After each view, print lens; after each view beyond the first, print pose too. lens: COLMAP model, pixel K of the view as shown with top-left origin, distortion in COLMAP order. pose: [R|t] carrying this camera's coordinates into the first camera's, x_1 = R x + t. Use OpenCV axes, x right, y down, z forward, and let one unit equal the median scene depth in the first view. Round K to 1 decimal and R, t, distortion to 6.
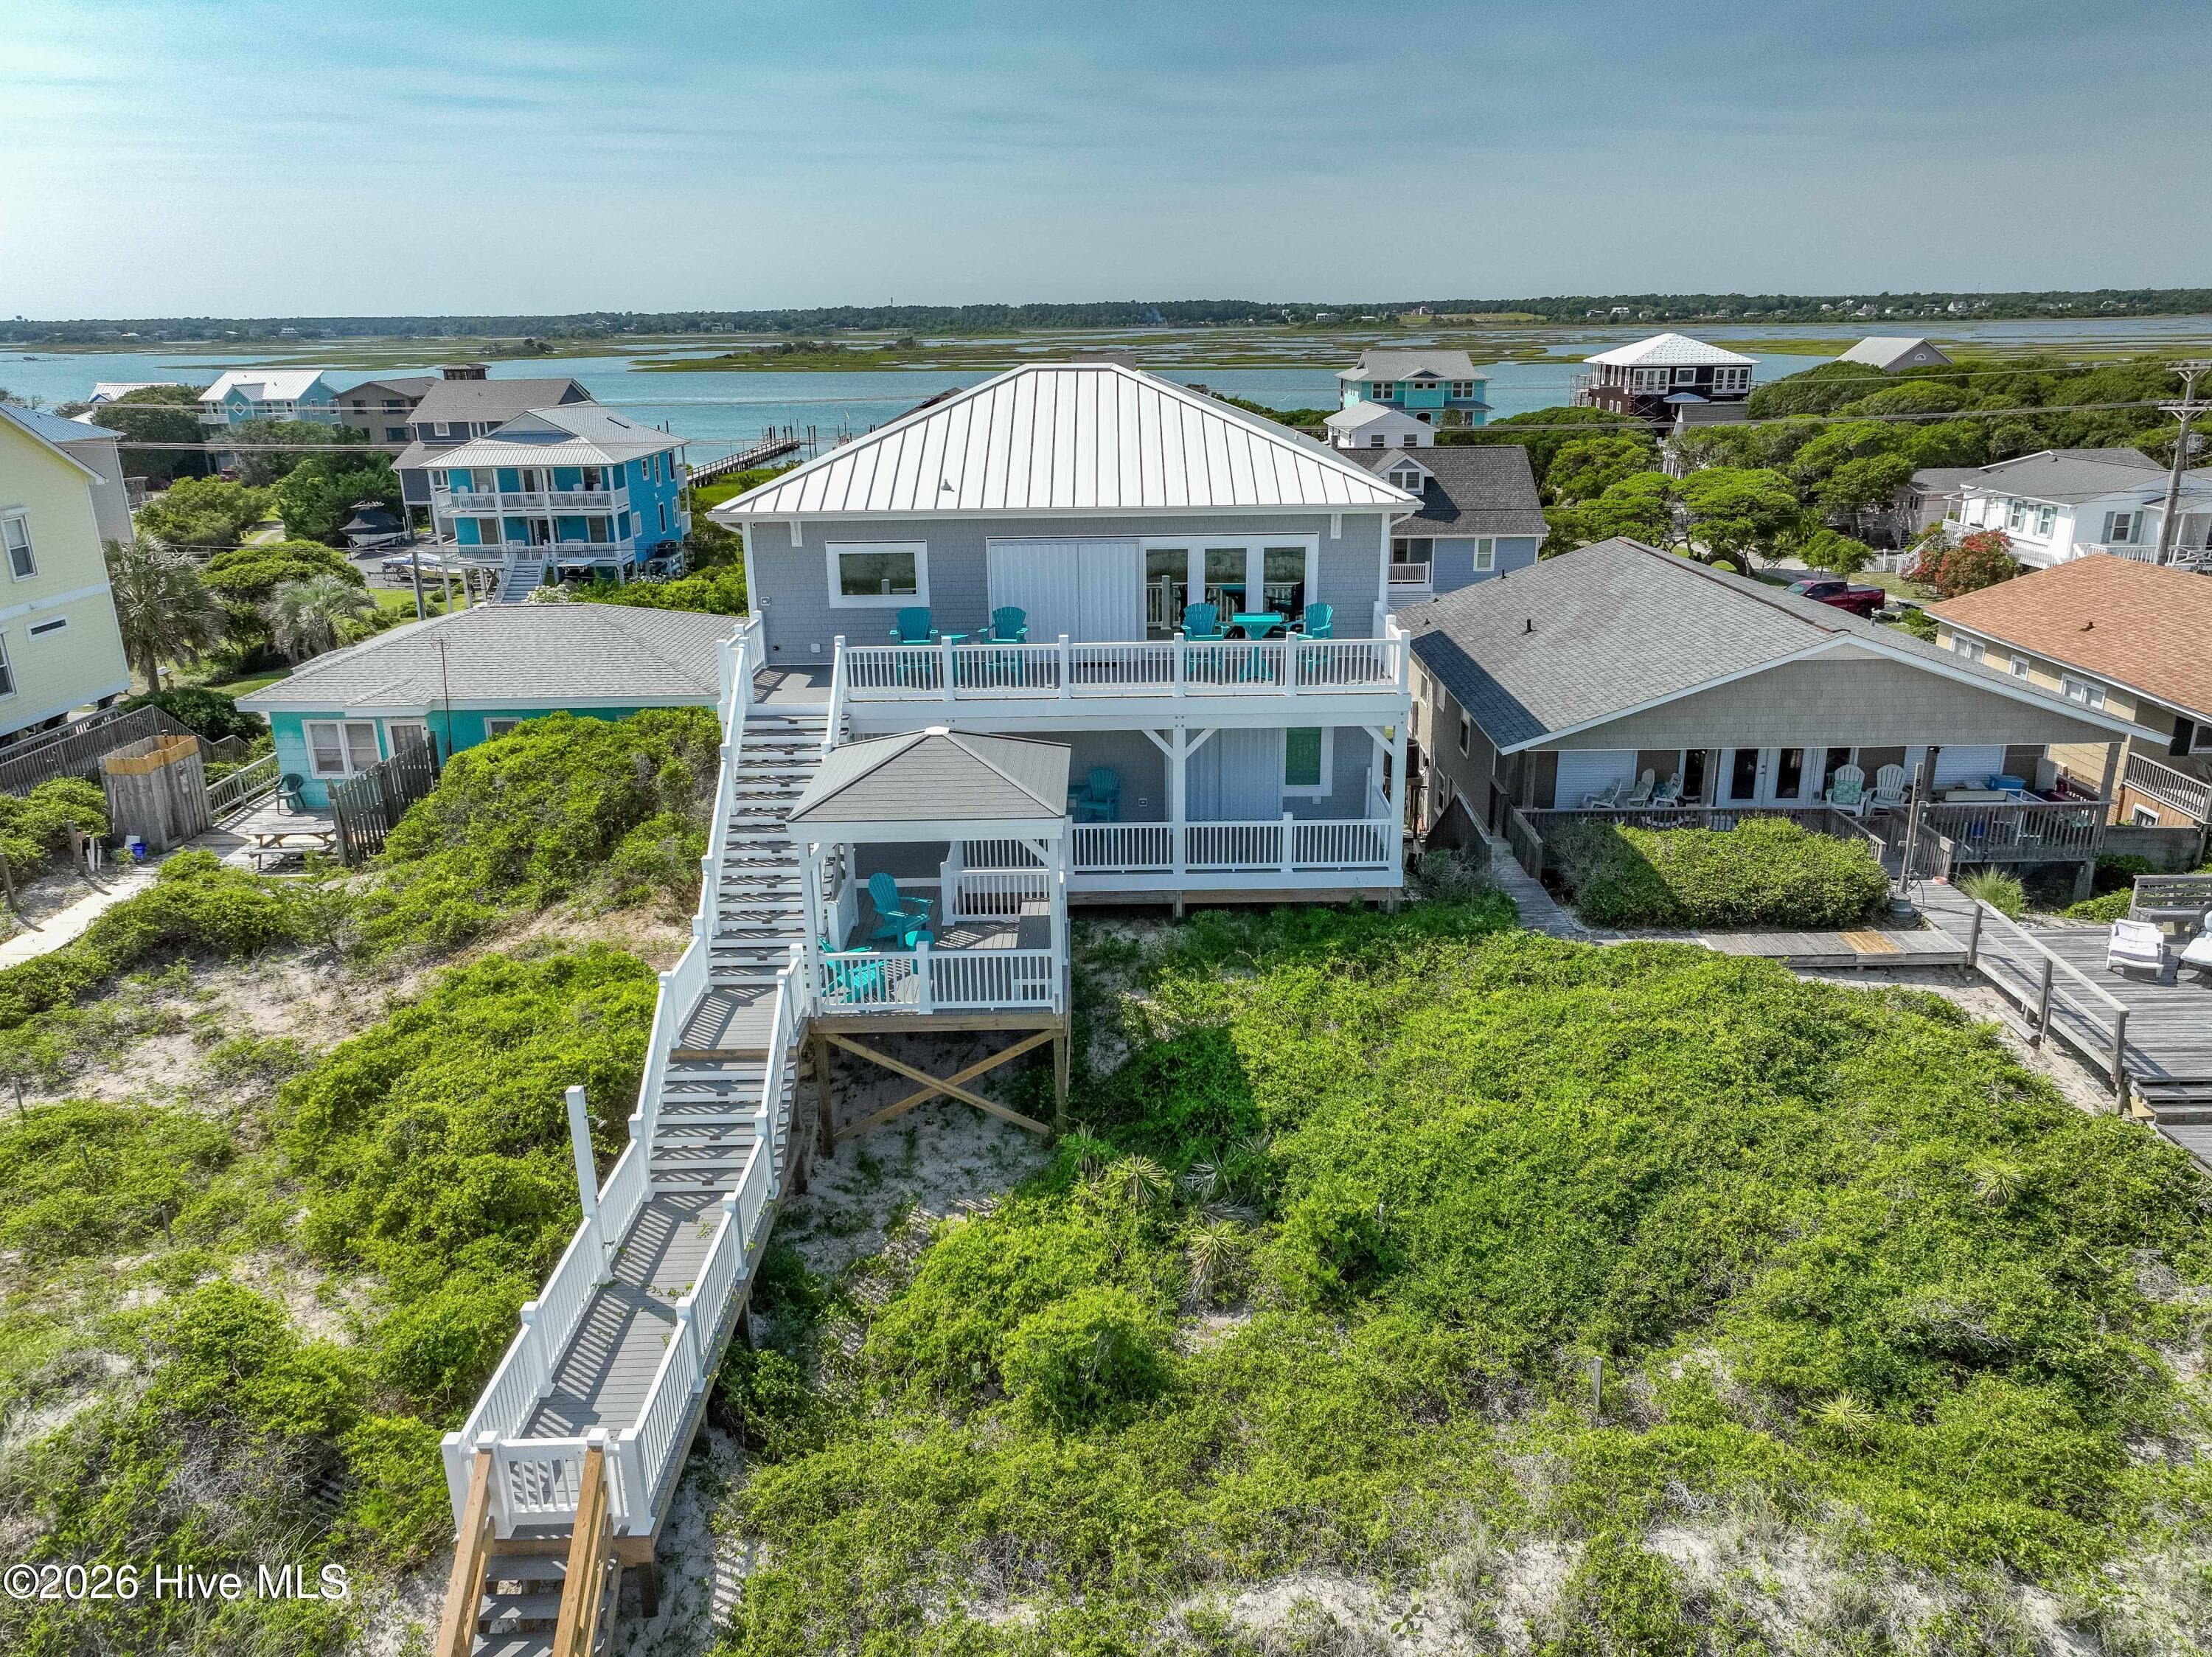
lens RADIAL K [[1557.6, 0, 1117.1], [0, 1557.6, 820.8], [0, 0, 1]] dist [0.003749, 0.005557]
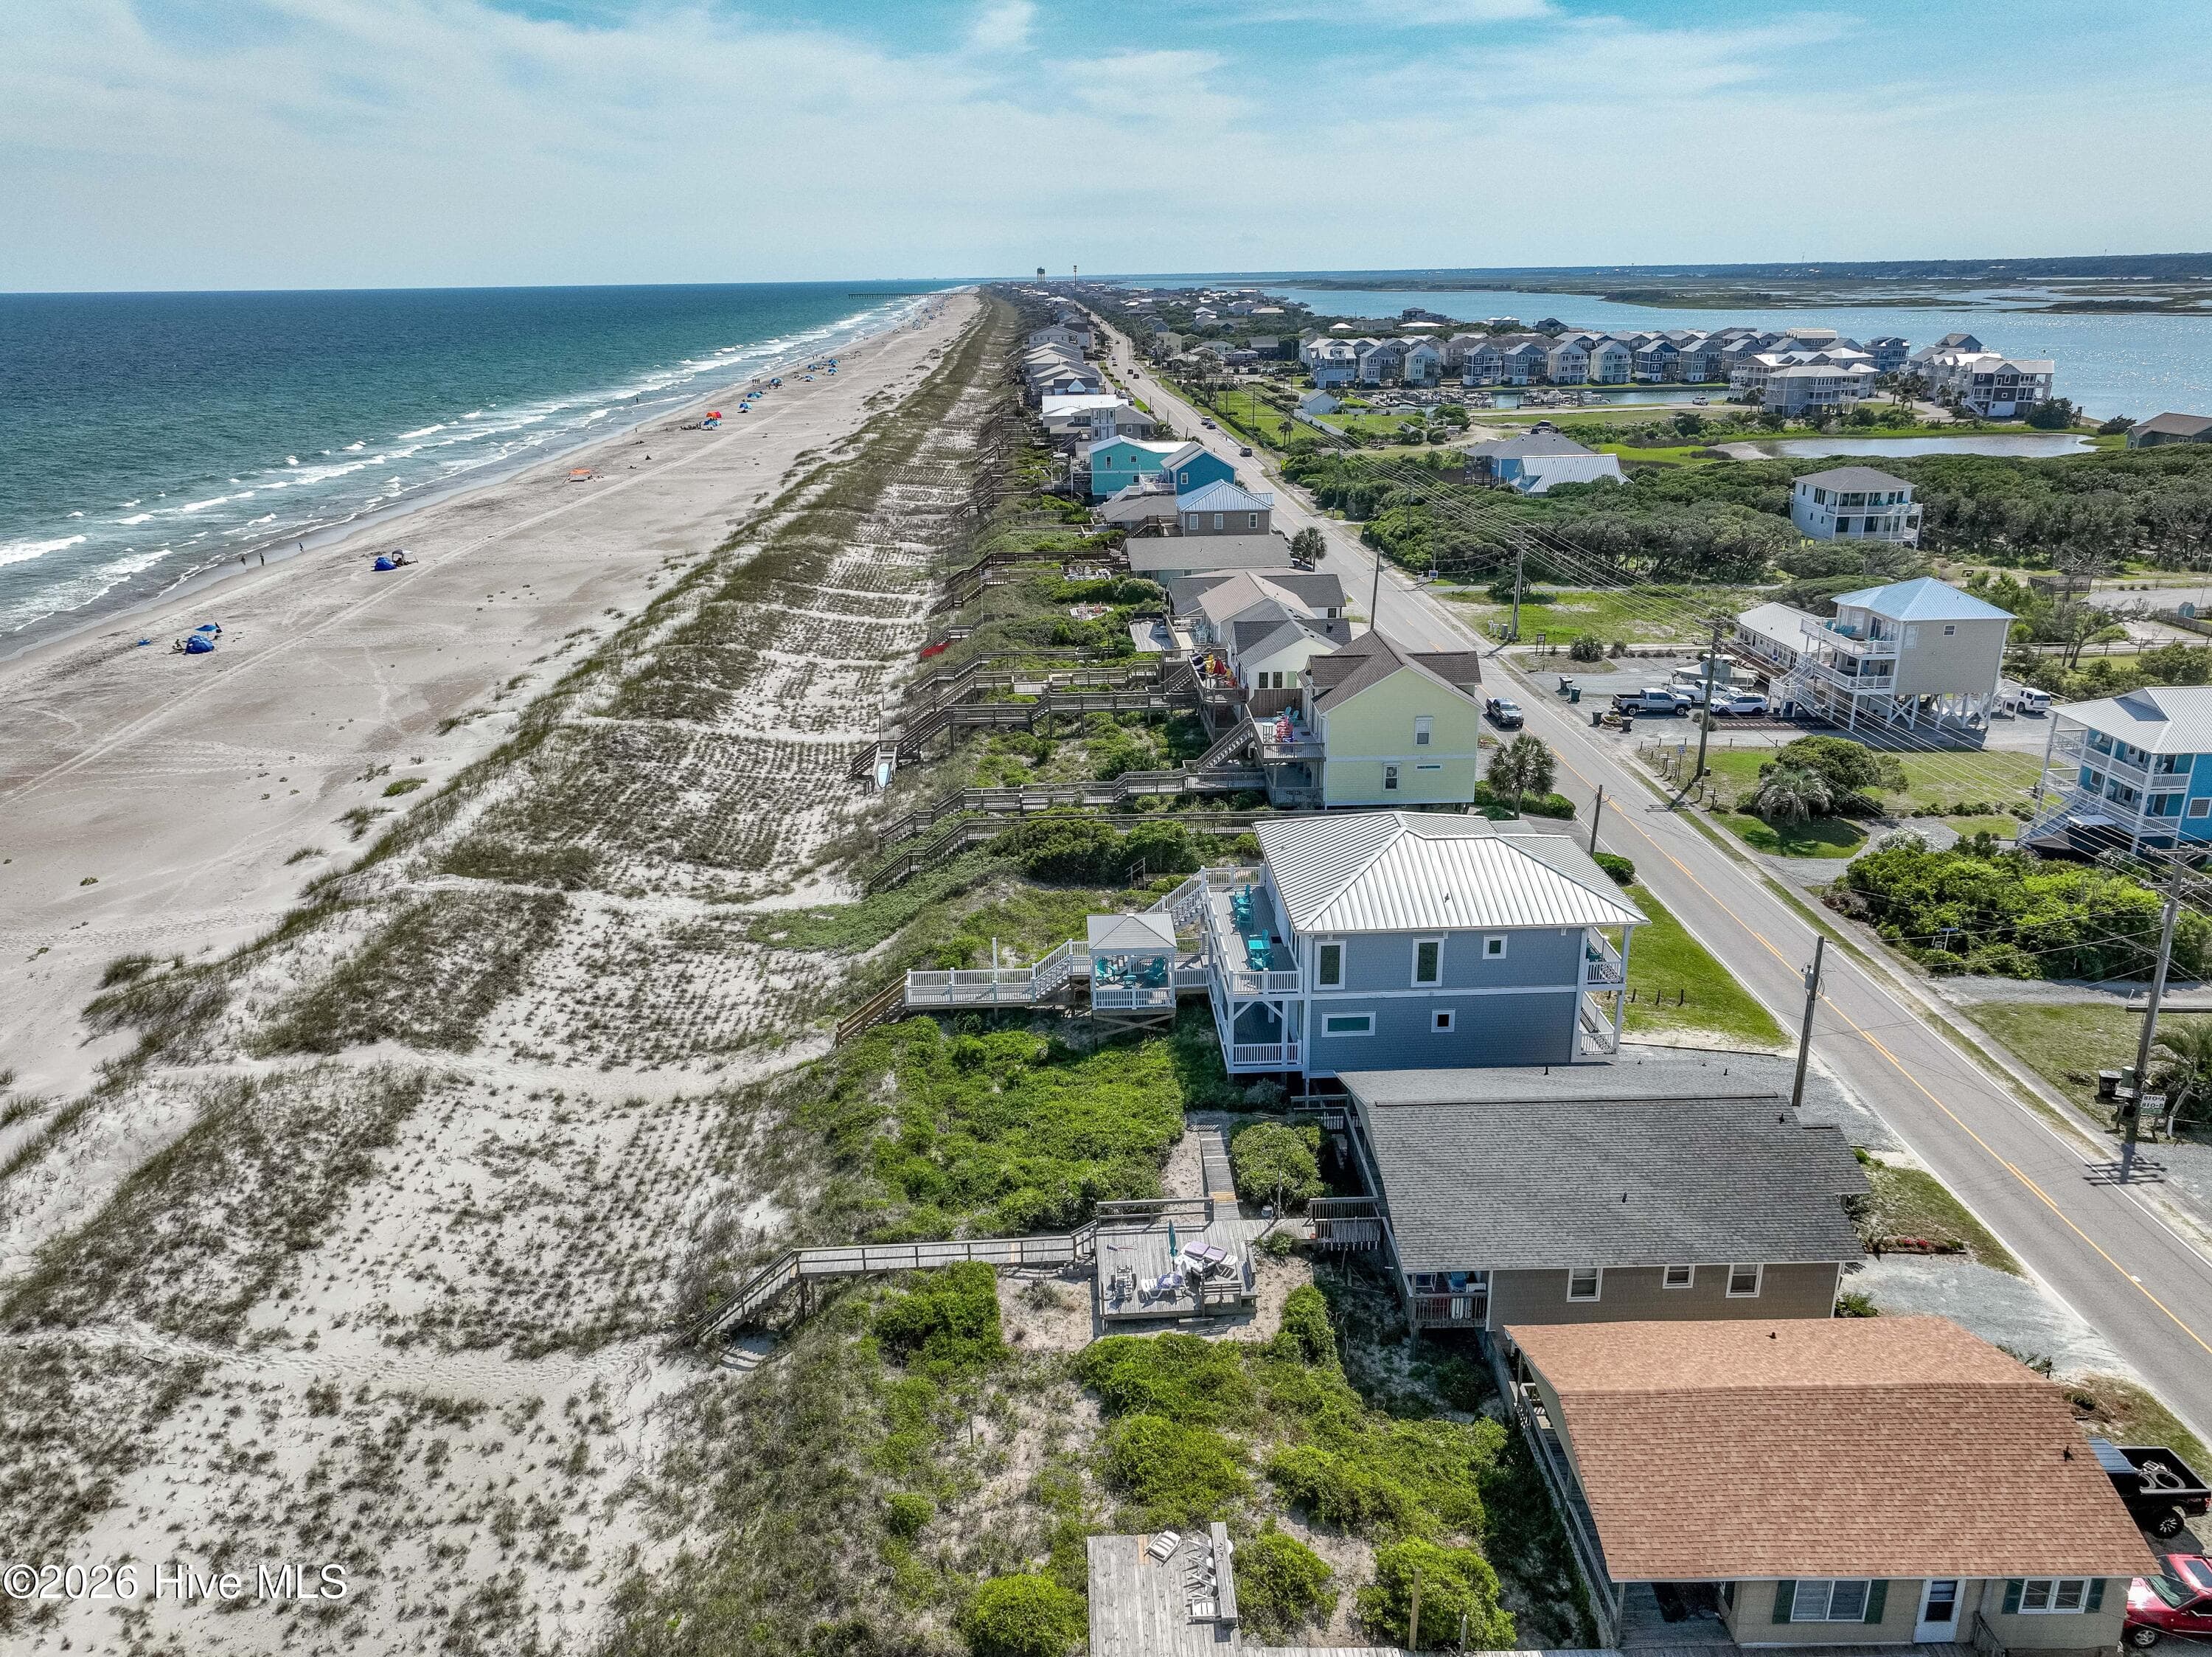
lens RADIAL K [[1557.6, 0, 1110.1], [0, 1557.6, 823.5], [0, 0, 1]] dist [0.003749, 0.005557]
pose [[0.039028, 0.346547, -0.937220, 2.277756], [-0.296254, 0.899777, 0.320365, -1.007787], [0.954311, 0.265152, 0.137783, 0.426712]]
